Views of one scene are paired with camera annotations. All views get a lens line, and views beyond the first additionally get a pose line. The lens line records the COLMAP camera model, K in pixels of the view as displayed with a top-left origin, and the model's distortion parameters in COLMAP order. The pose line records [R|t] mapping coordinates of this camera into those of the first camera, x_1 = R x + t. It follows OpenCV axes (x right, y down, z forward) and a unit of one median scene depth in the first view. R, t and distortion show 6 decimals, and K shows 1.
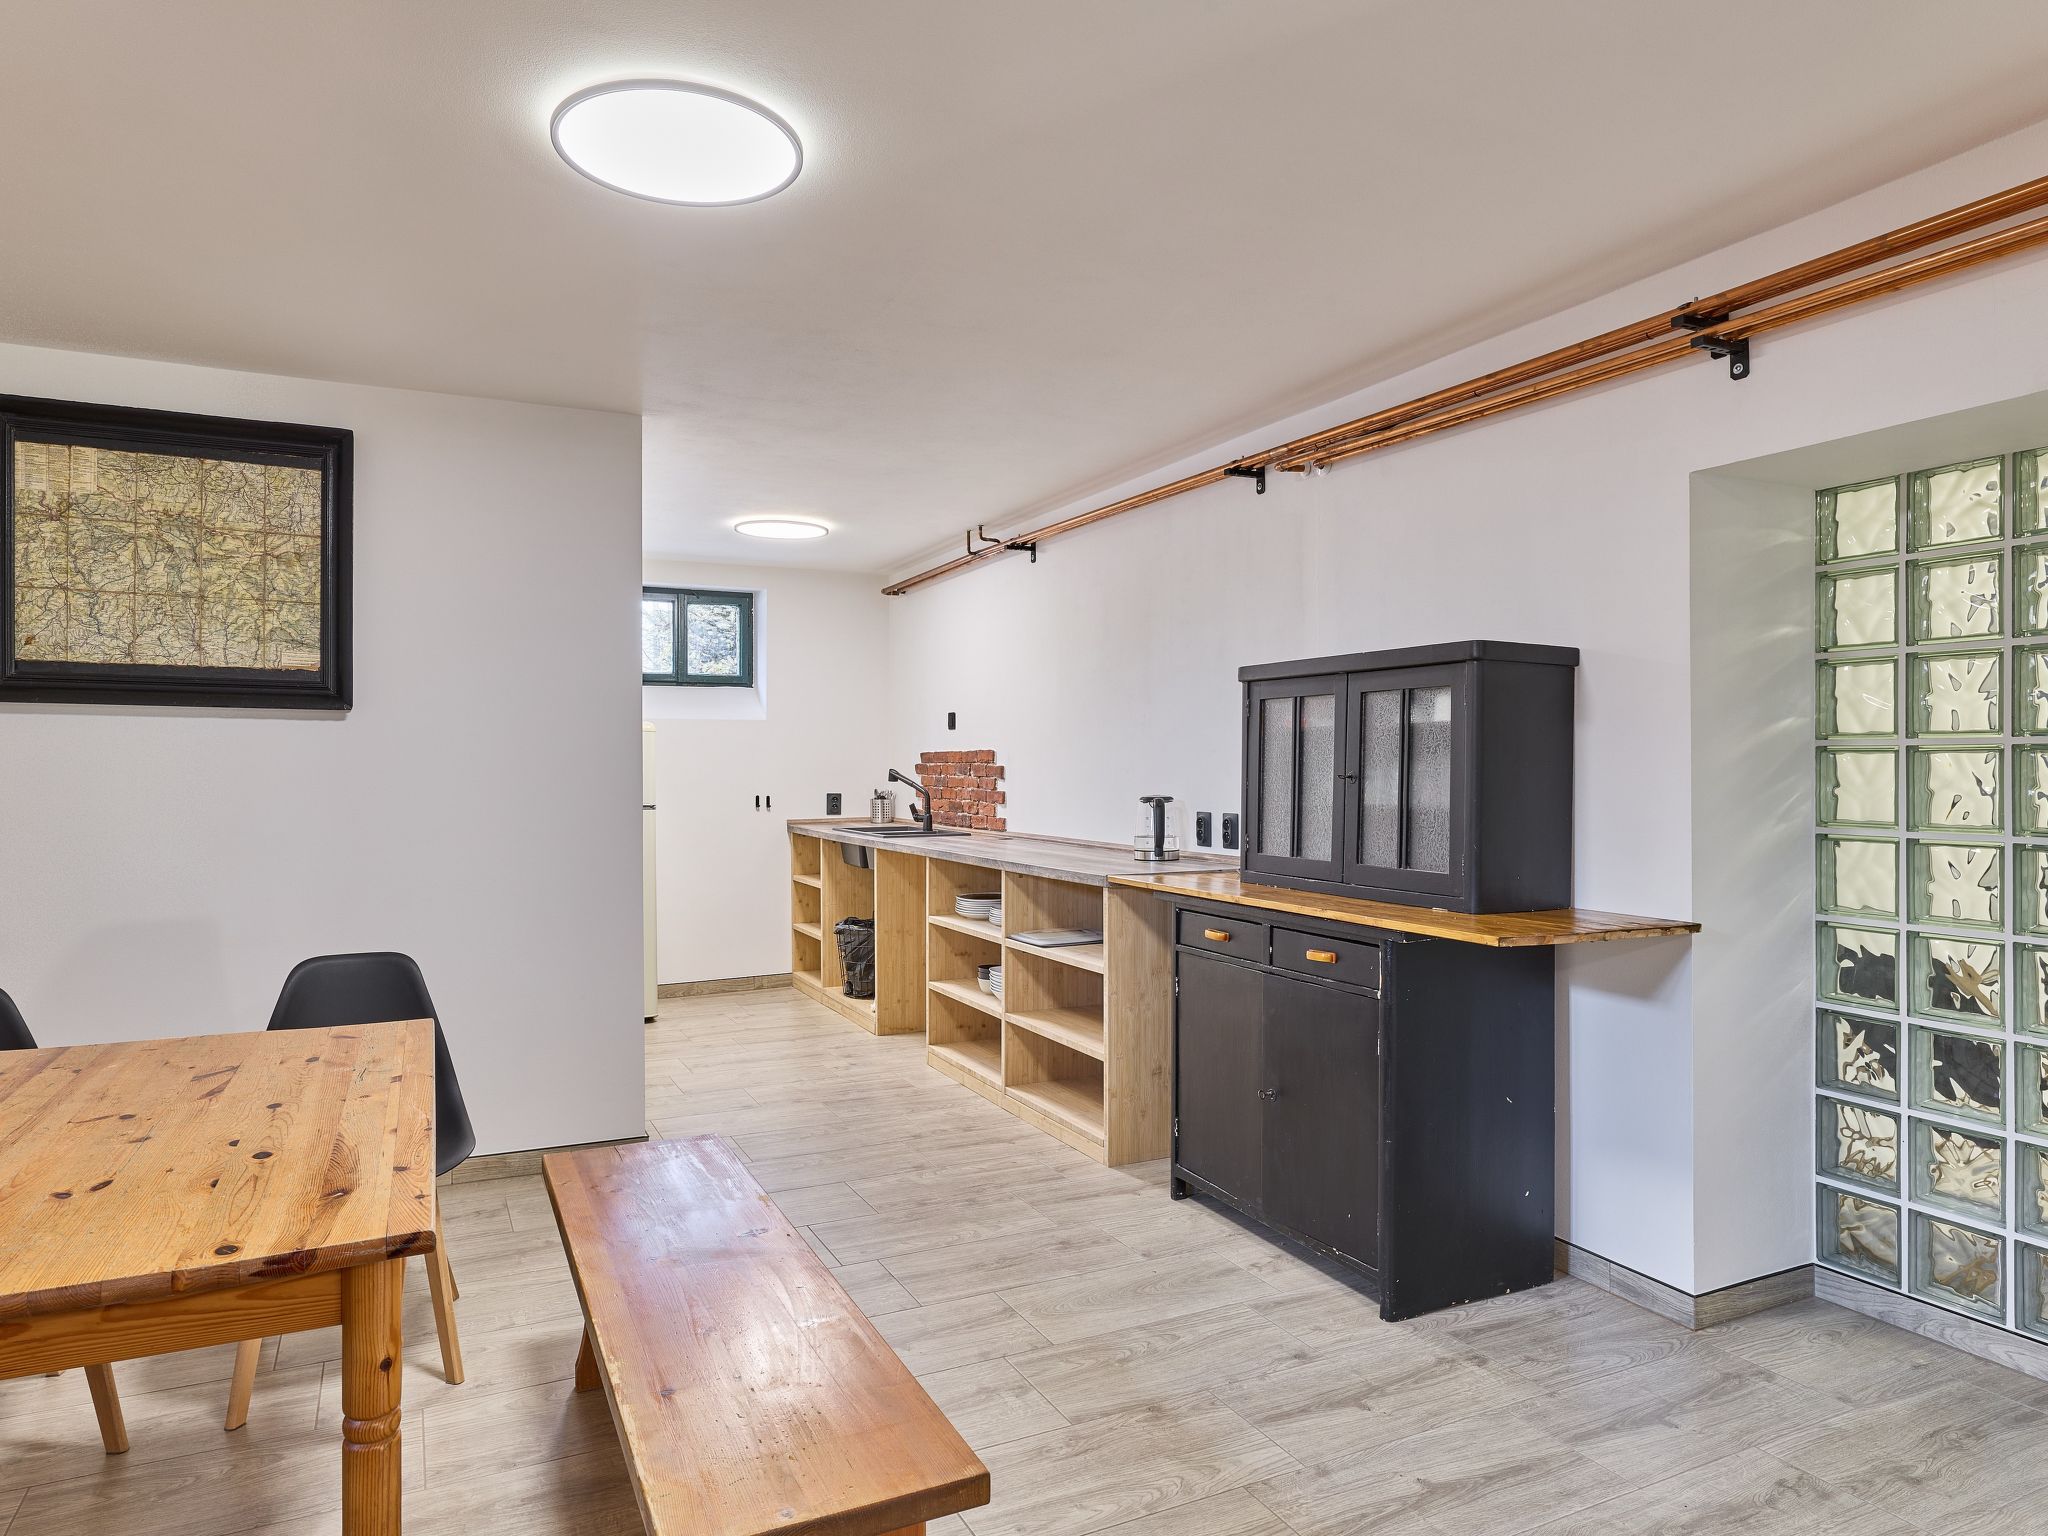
lens RADIAL K [[1278.3, 0, 1024.0], [0, 1278.3, 762.2], [0, 0, 1]] dist [-0.017157, -0.000103]
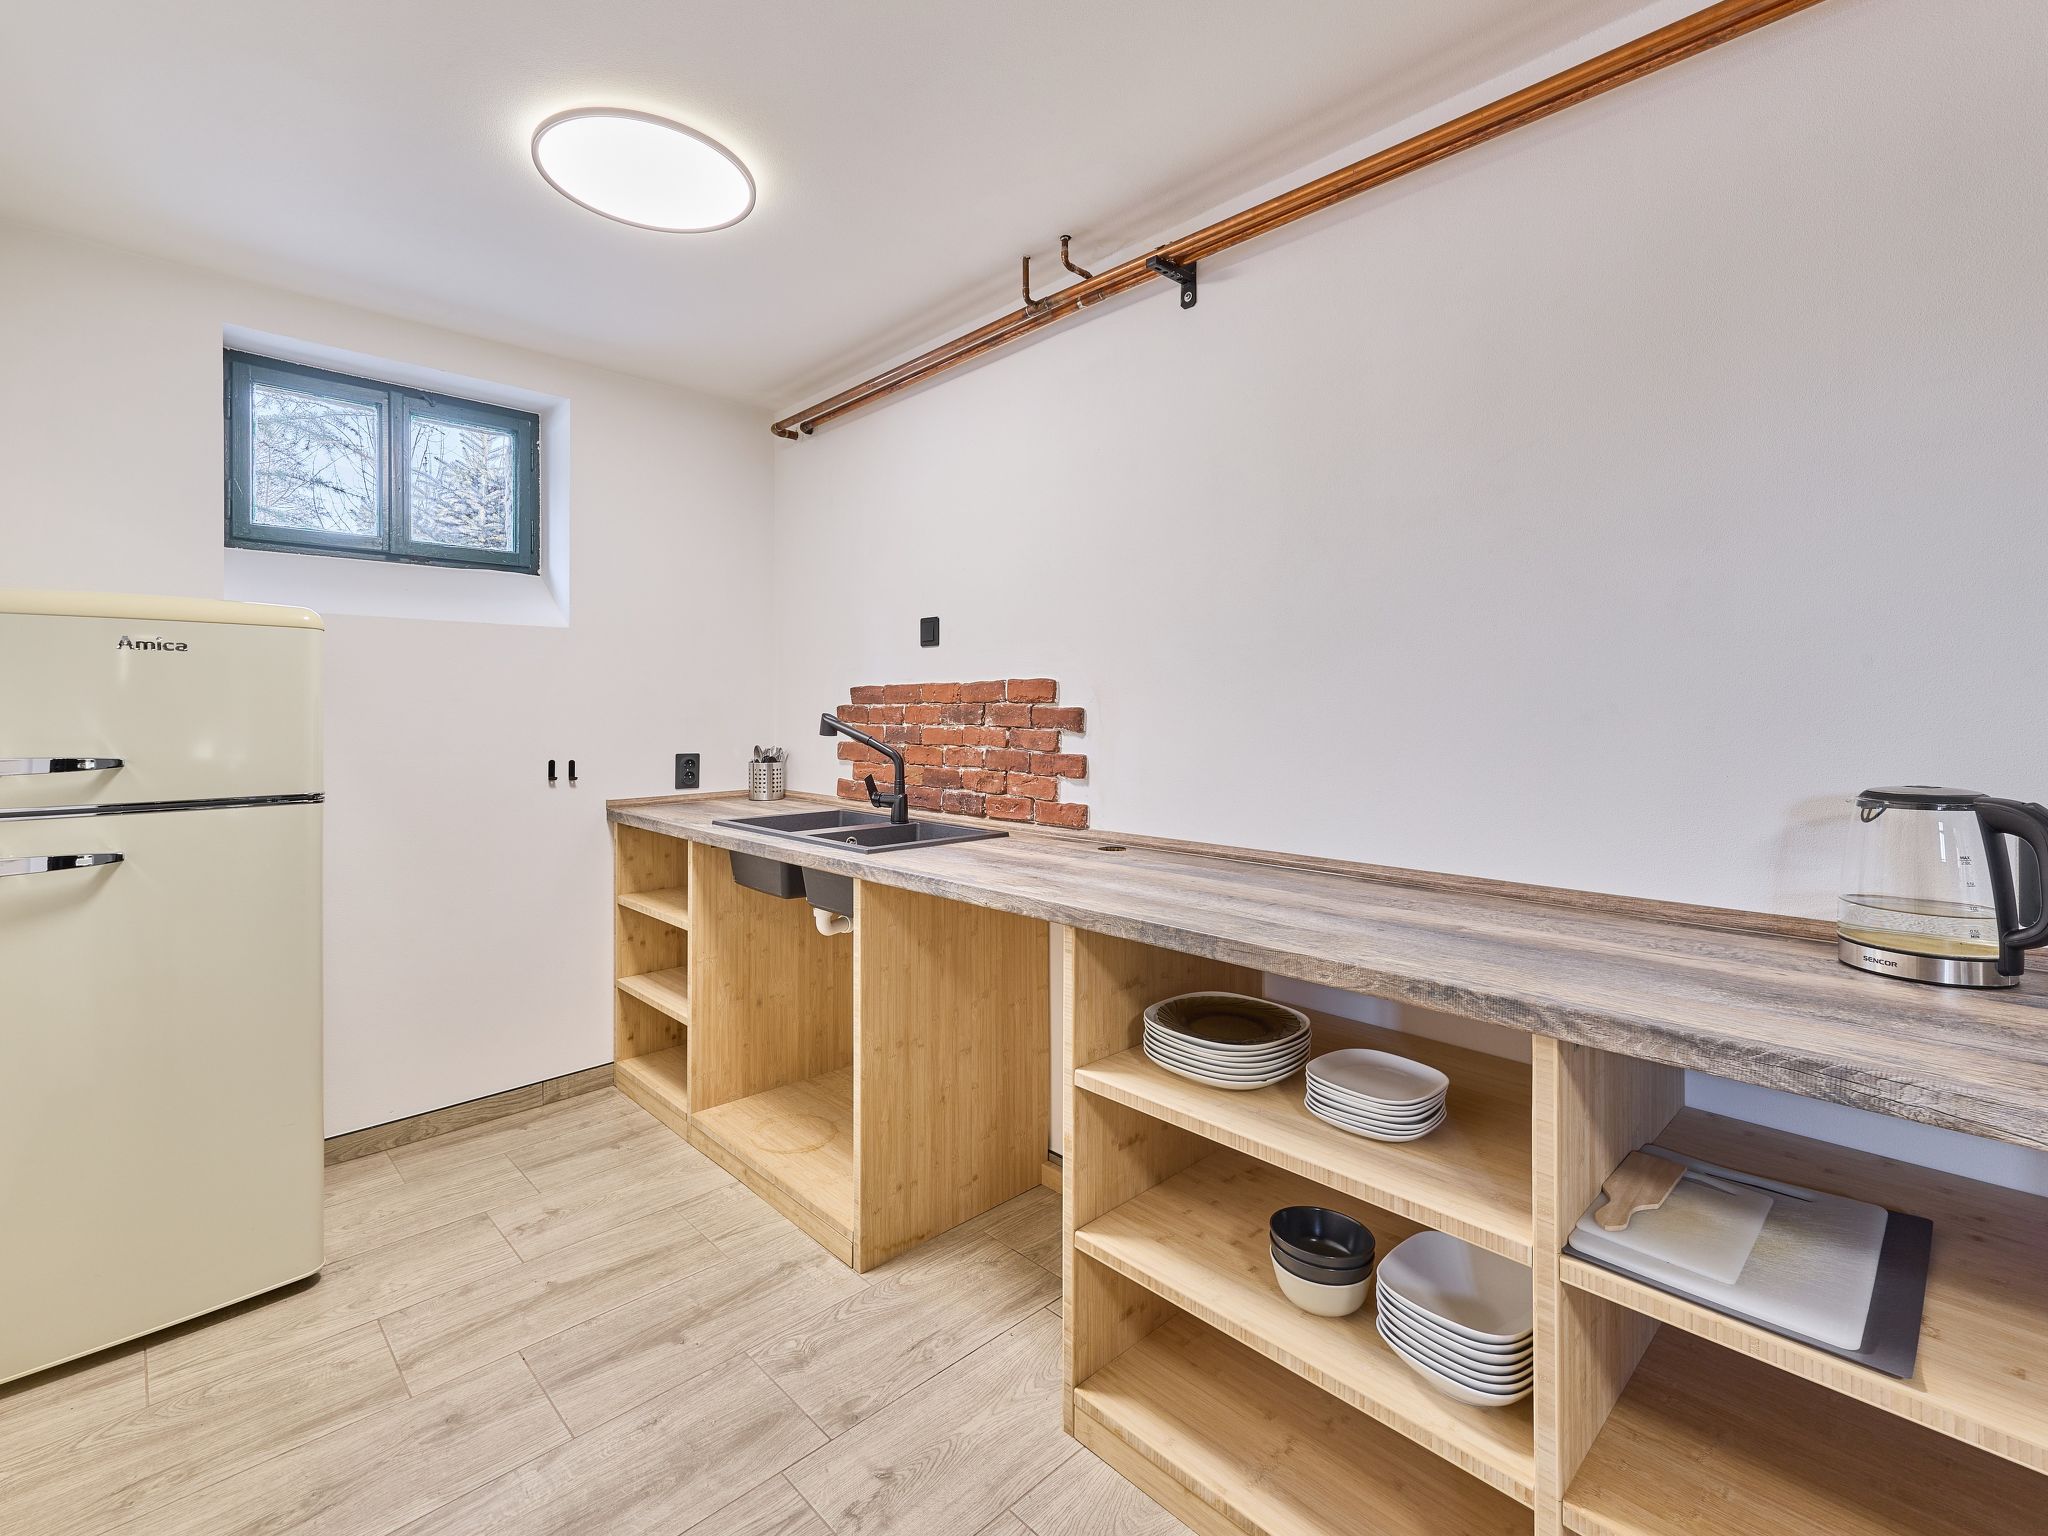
lens RADIAL K [[929.6, 0, 1026.0], [0, 929.6, 708.8], [0, 0, 1]] dist [0.003872, 0.000018]
pose [[0.950532, 0.001869, 0.310620, -0.147199], [-0.001514, 0.999998, -0.001385, 0.003626], [-0.310622, 0.000846, 0.950533, 0.581901]]
